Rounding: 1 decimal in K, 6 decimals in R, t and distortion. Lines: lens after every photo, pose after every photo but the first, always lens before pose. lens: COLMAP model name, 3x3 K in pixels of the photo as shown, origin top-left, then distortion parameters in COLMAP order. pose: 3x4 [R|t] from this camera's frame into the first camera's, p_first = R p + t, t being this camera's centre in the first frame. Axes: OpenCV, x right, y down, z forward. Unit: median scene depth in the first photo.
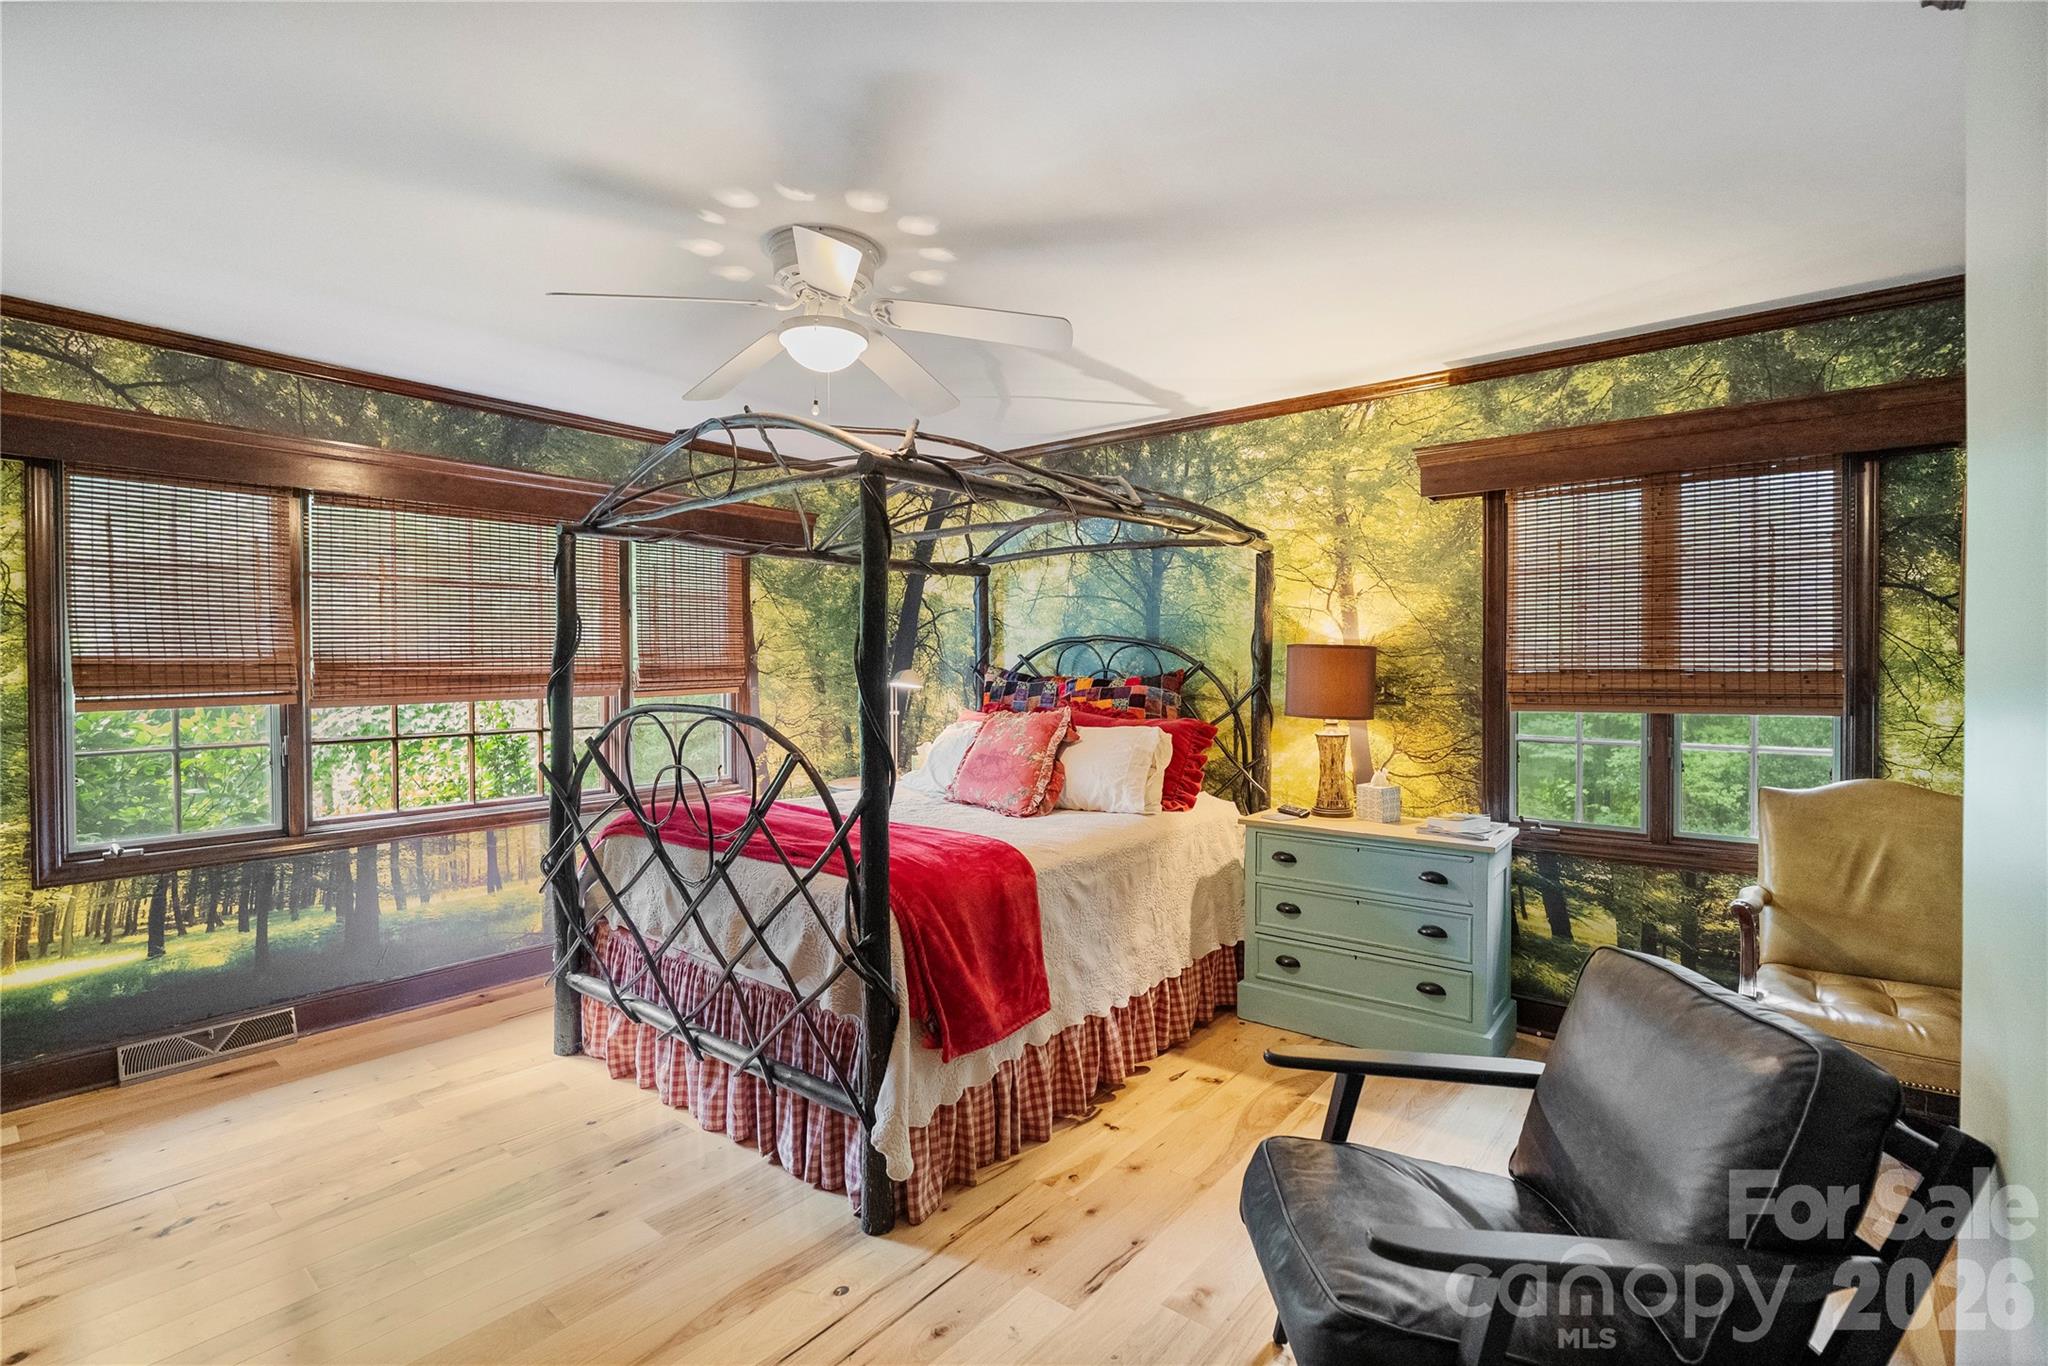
lens RADIAL K [[925.3, 0, 1018.9], [0, 925.3, 666.8], [0, 0, 1]] dist [-0.002192, 0.000090]
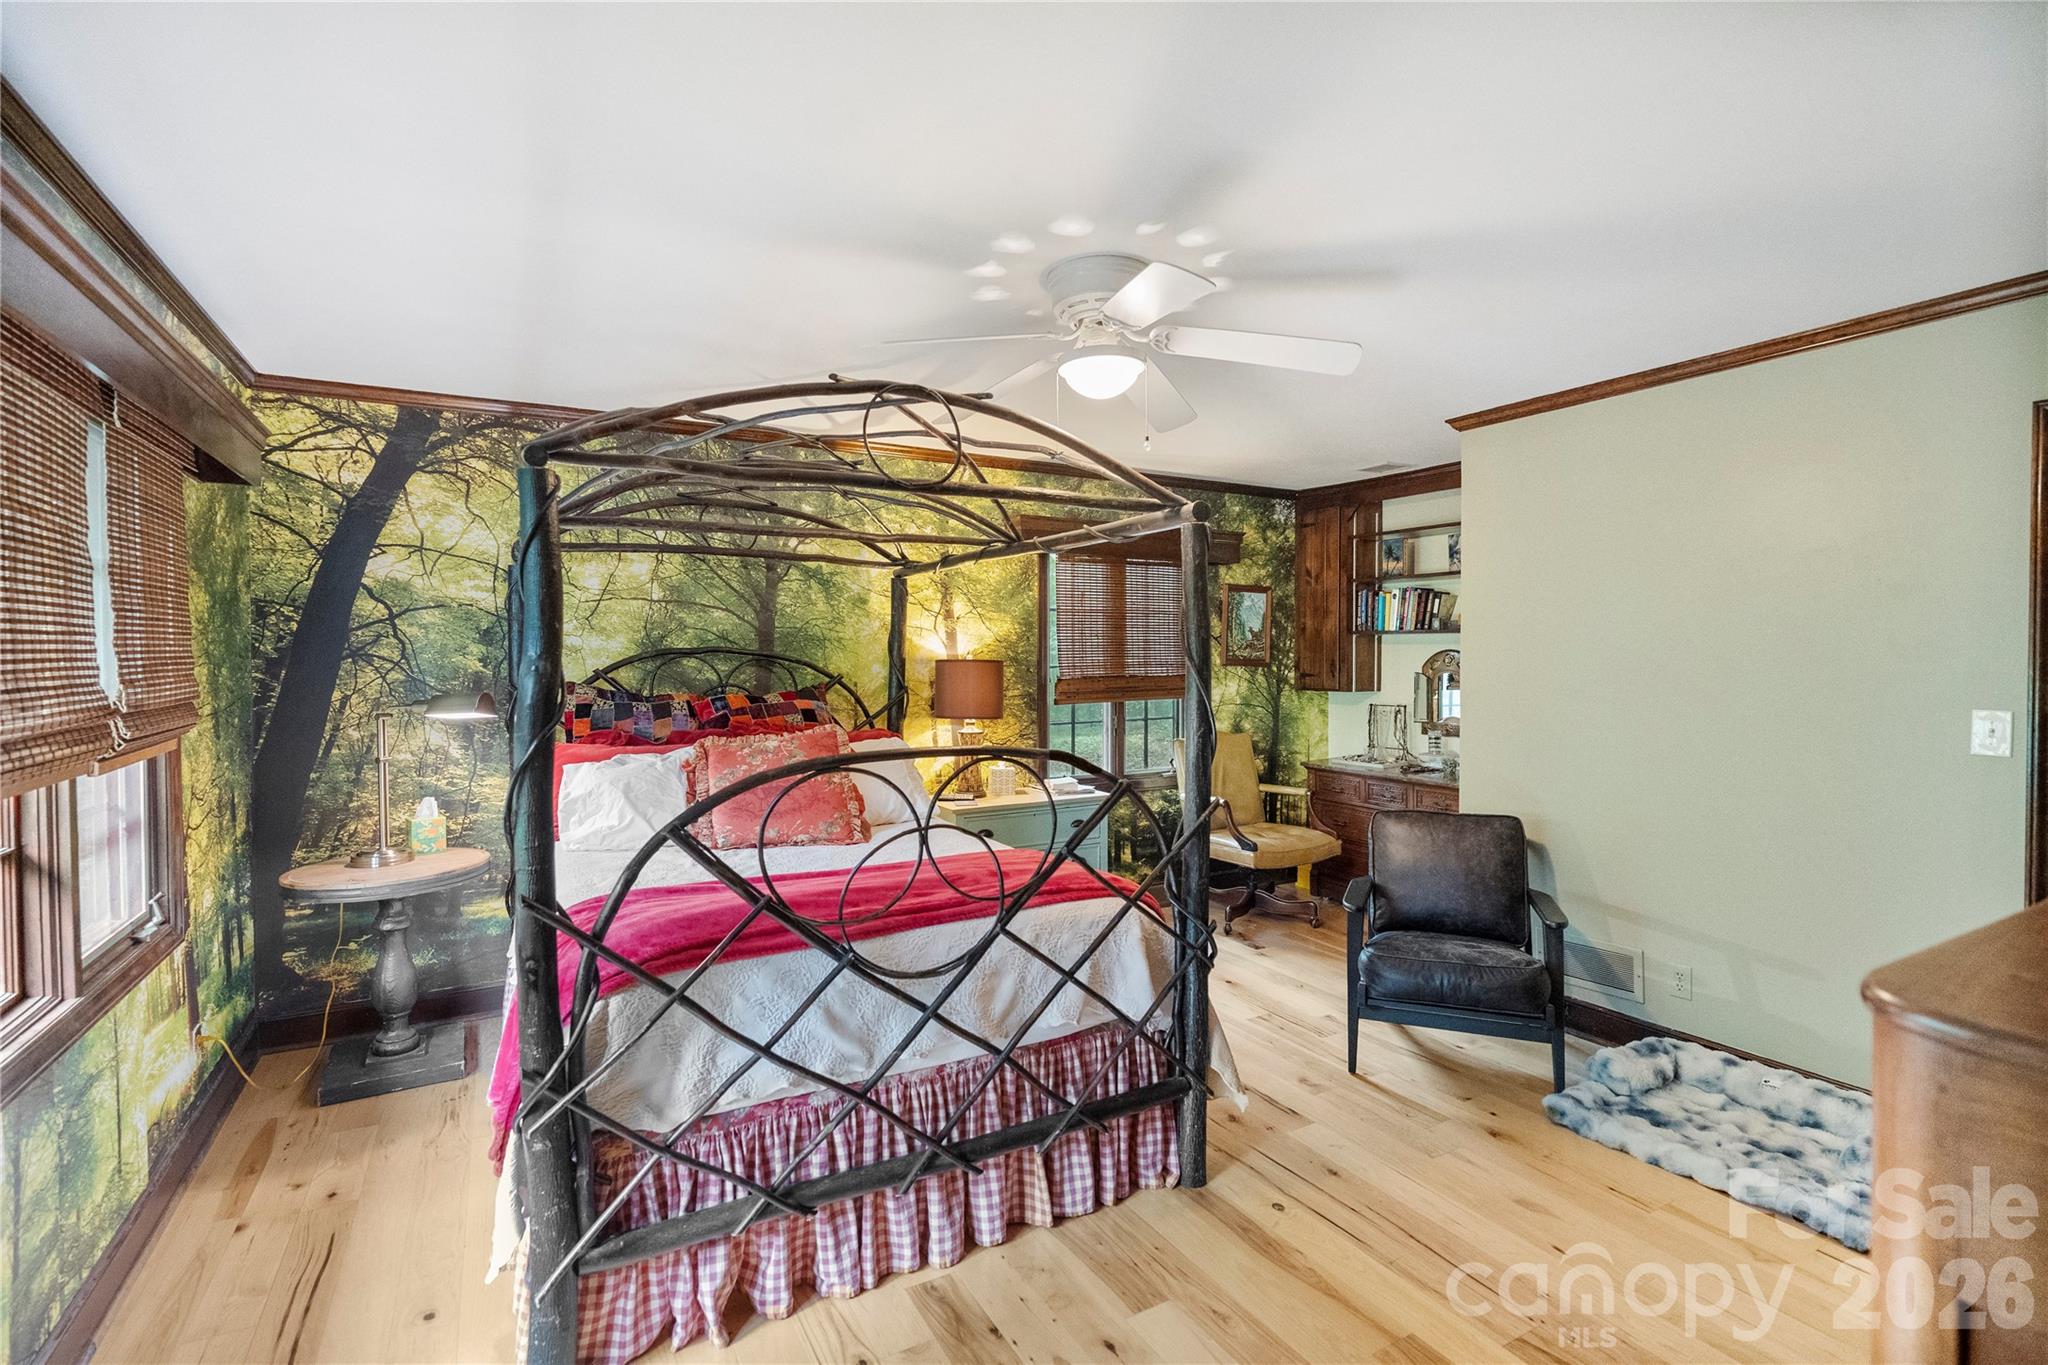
lens RADIAL K [[925.3, 0, 1024.9], [0, 925.3, 672.2], [0, 0, 1]] dist [-0.002192, 0.000090]
pose [[0.384334, -0.016120, 0.923053, -0.684970], [0.008882, 0.999866, 0.013763, -0.020763], [-0.923151, 0.002909, 0.384426, 0.402456]]
